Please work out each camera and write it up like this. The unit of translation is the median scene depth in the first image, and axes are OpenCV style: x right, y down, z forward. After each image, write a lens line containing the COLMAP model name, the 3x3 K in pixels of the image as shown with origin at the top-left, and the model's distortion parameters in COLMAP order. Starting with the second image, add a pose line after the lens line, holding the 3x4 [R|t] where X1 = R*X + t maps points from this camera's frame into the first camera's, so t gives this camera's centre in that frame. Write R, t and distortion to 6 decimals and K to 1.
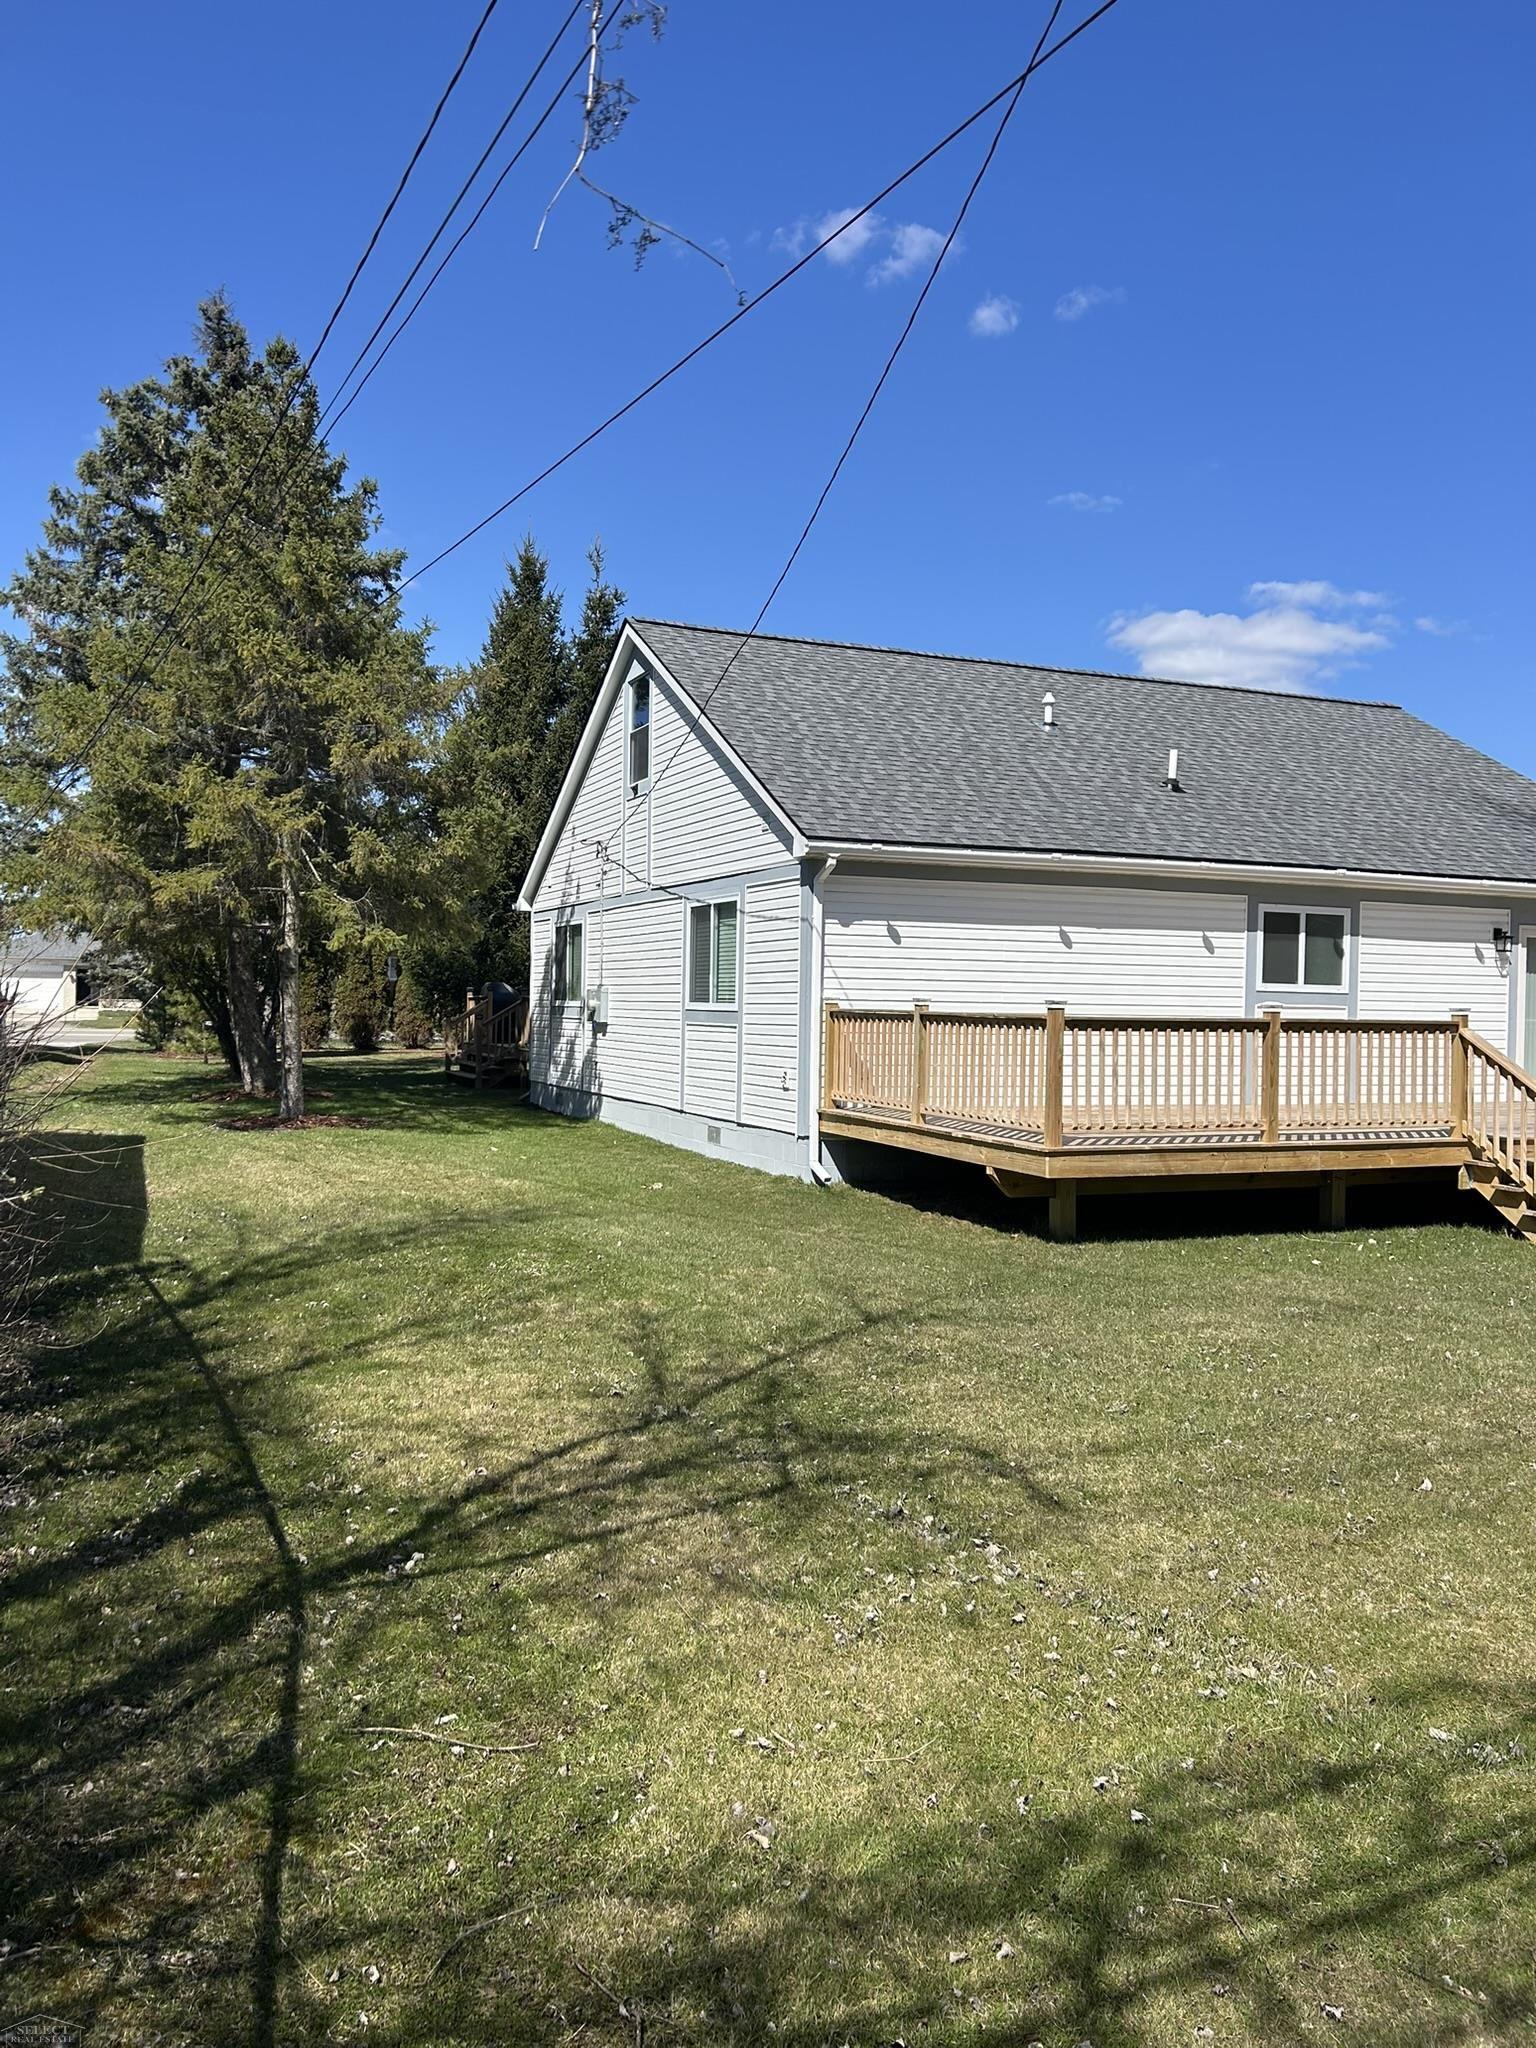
lens RADIAL K [[1513.2, 0, 724.7], [0, 1513.2, 992.5], [0, 0, 1]] dist [0.021975, -0.042800]
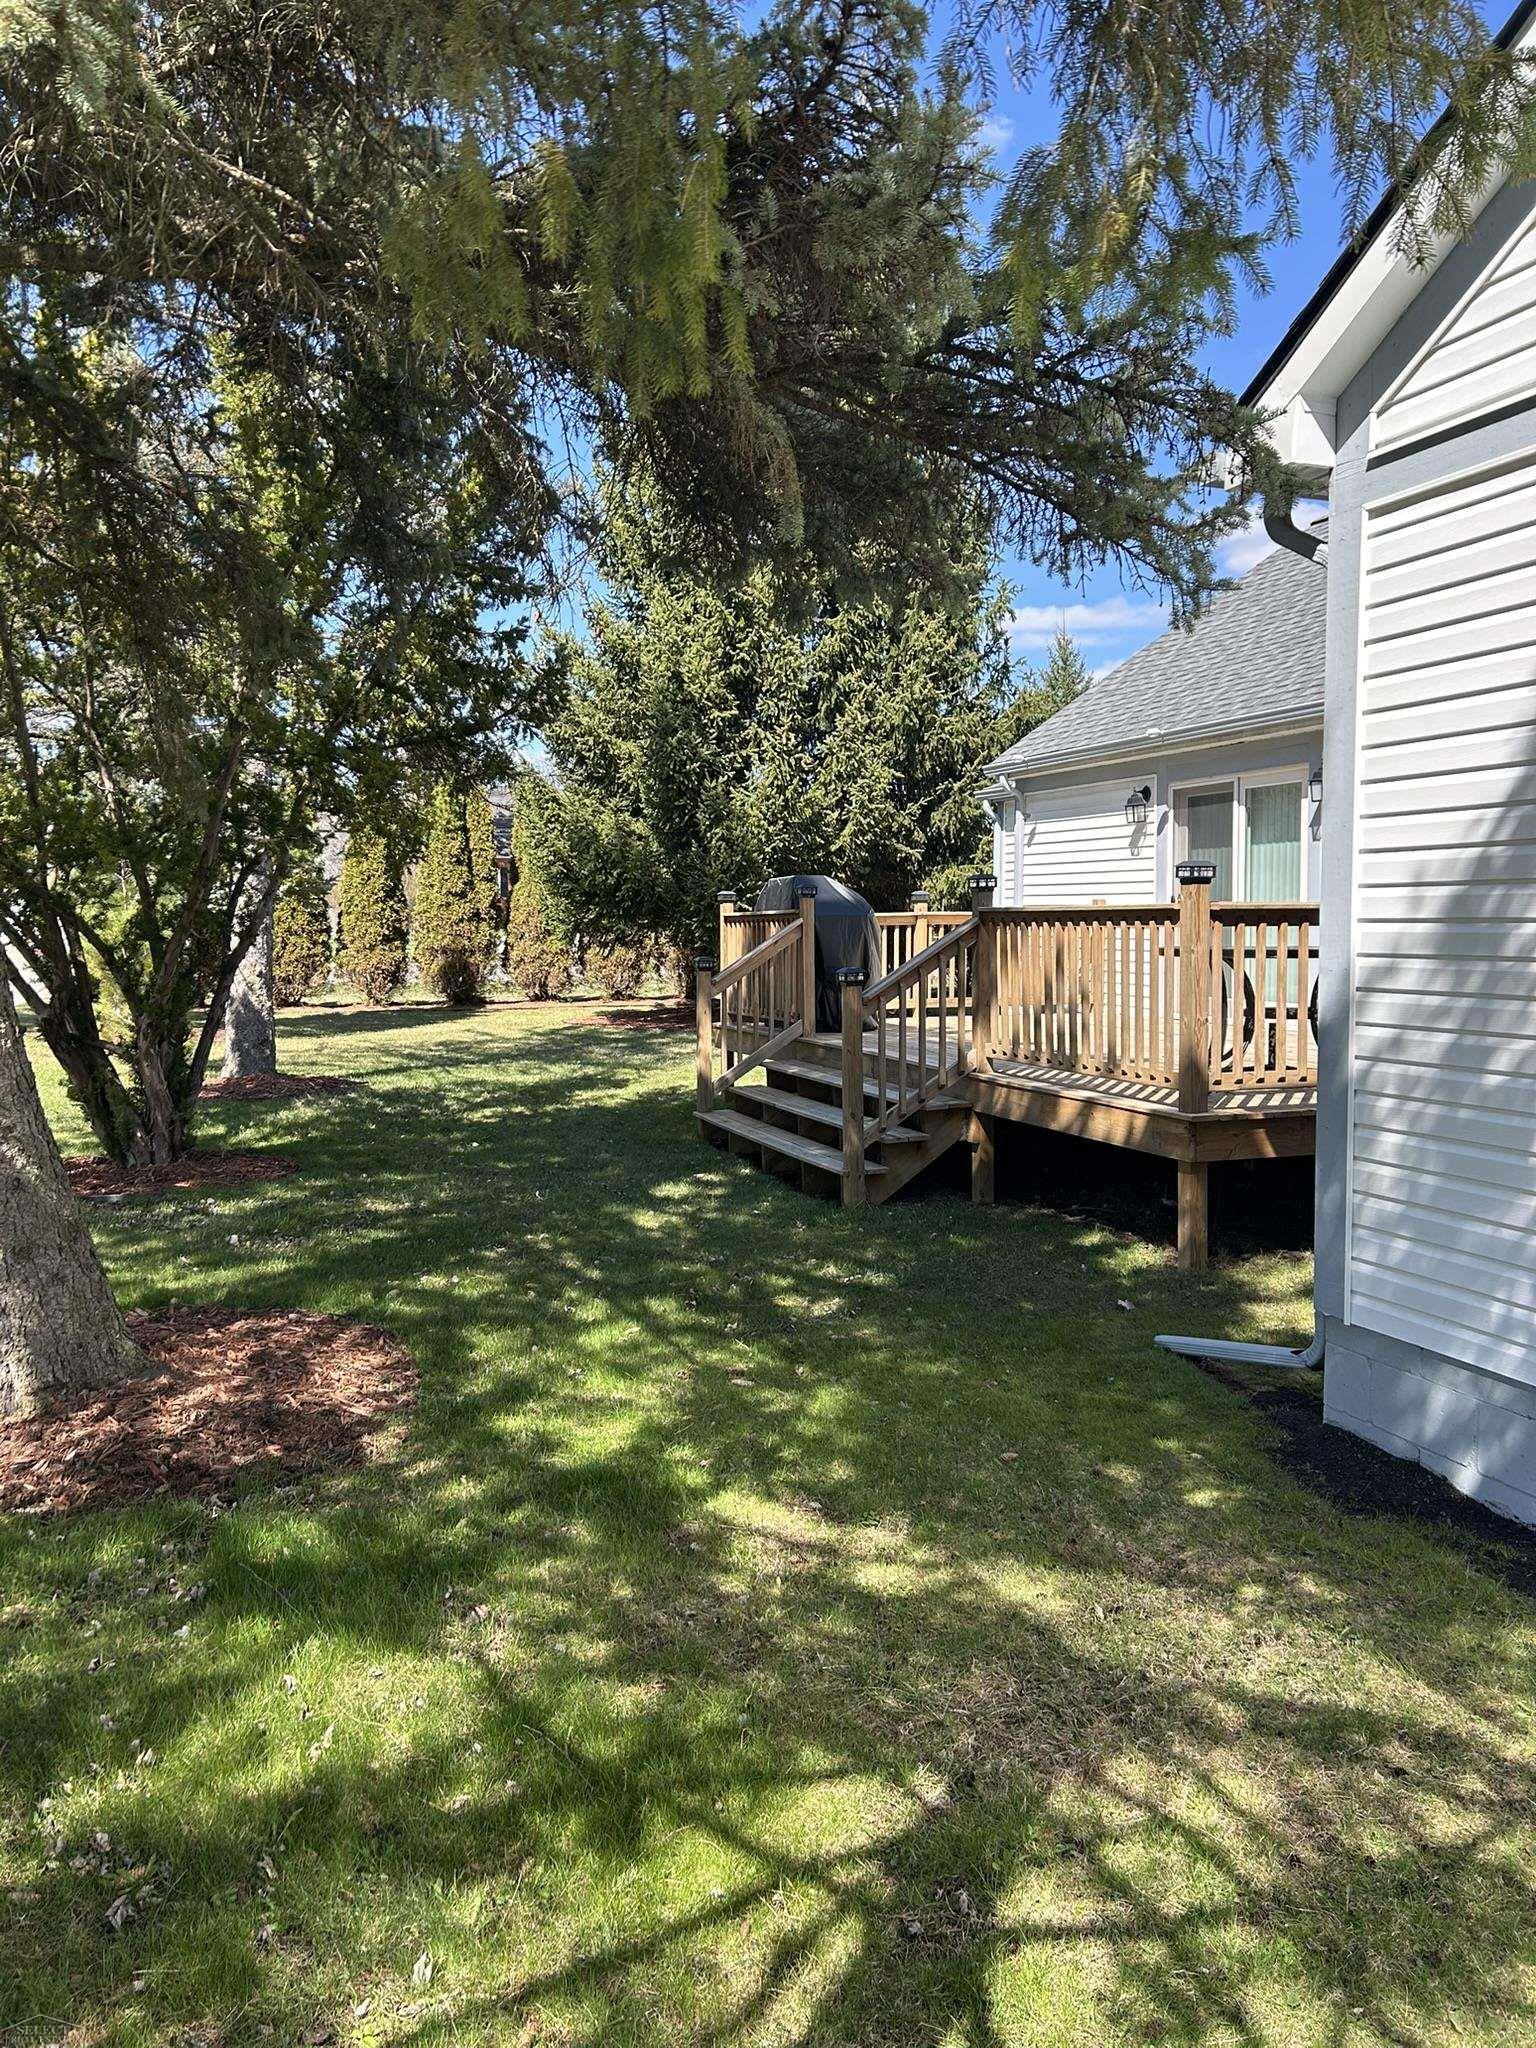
lens RADIAL K [[1513.2, 0, 756.6], [0, 1513.2, 1028.2], [0, 0, 1]] dist [0.021975, -0.042800]
pose [[0.999241, -0.016435, -0.035315, -0.098801], [0.019177, 0.996709, 0.078762, 0.001315], [0.033904, -0.079380, 0.996268, 0.396162]]
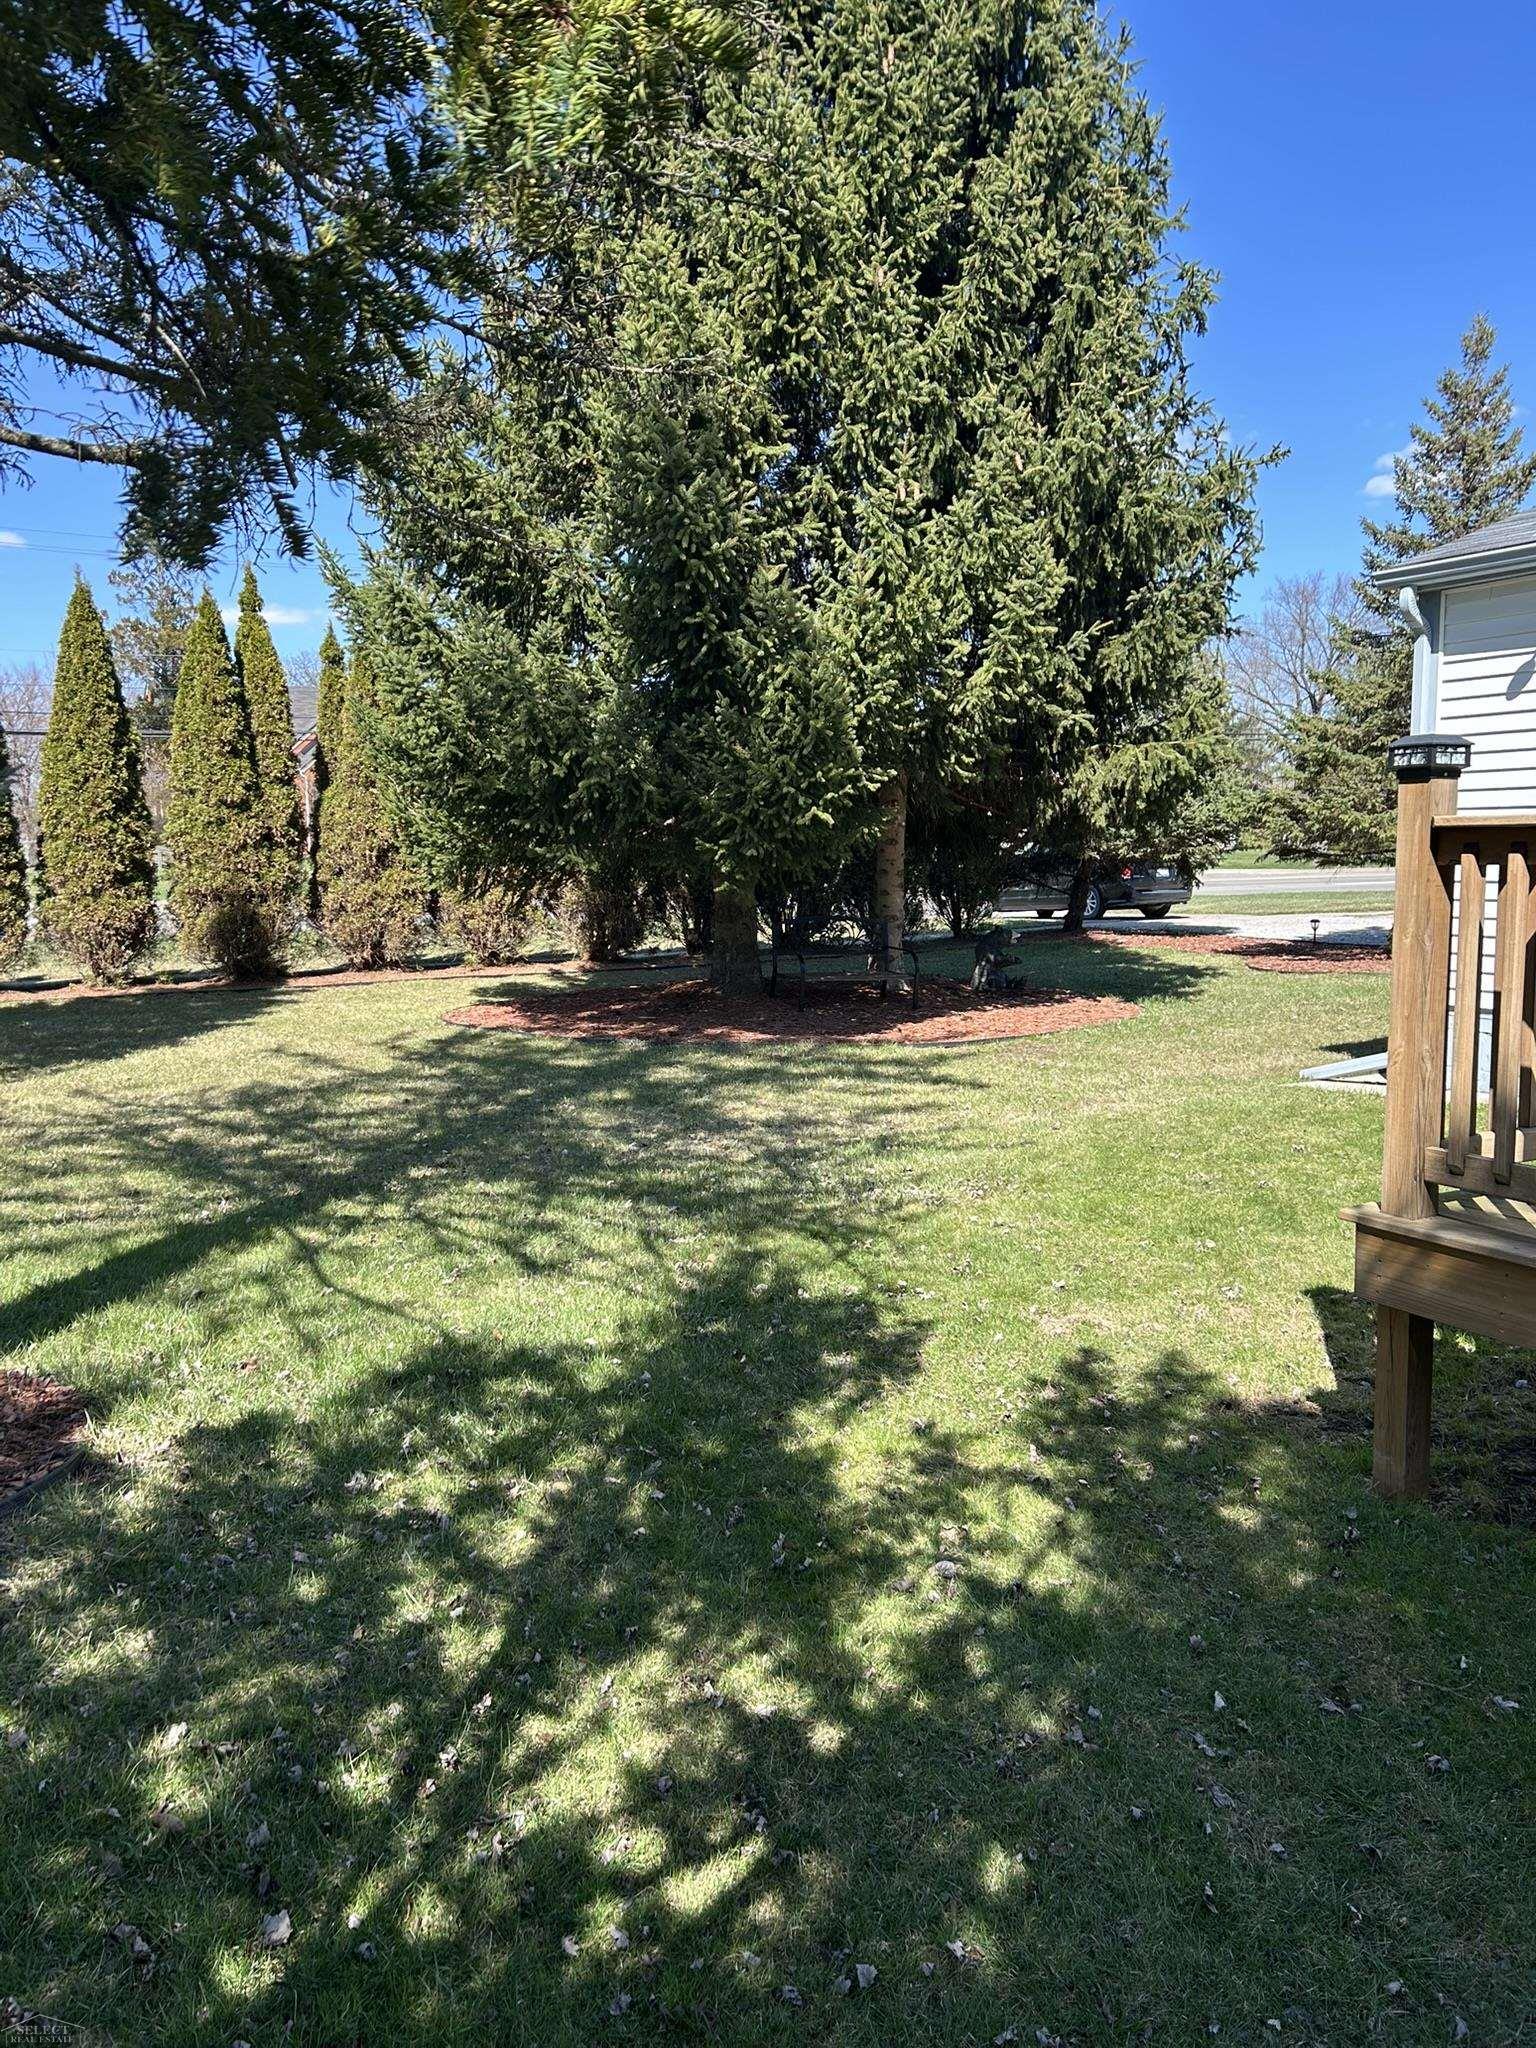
lens RADIAL K [[1513.2, 0, 720.6], [0, 1513.2, 1021.4], [0, 0, 1]] dist [0.021975, -0.042800]
pose [[0.994168, -0.043221, 0.098802, -0.157714], [0.030028, 0.990886, 0.131312, 0.000854], [-0.103577, -0.127580, 0.986405, 0.604832]]
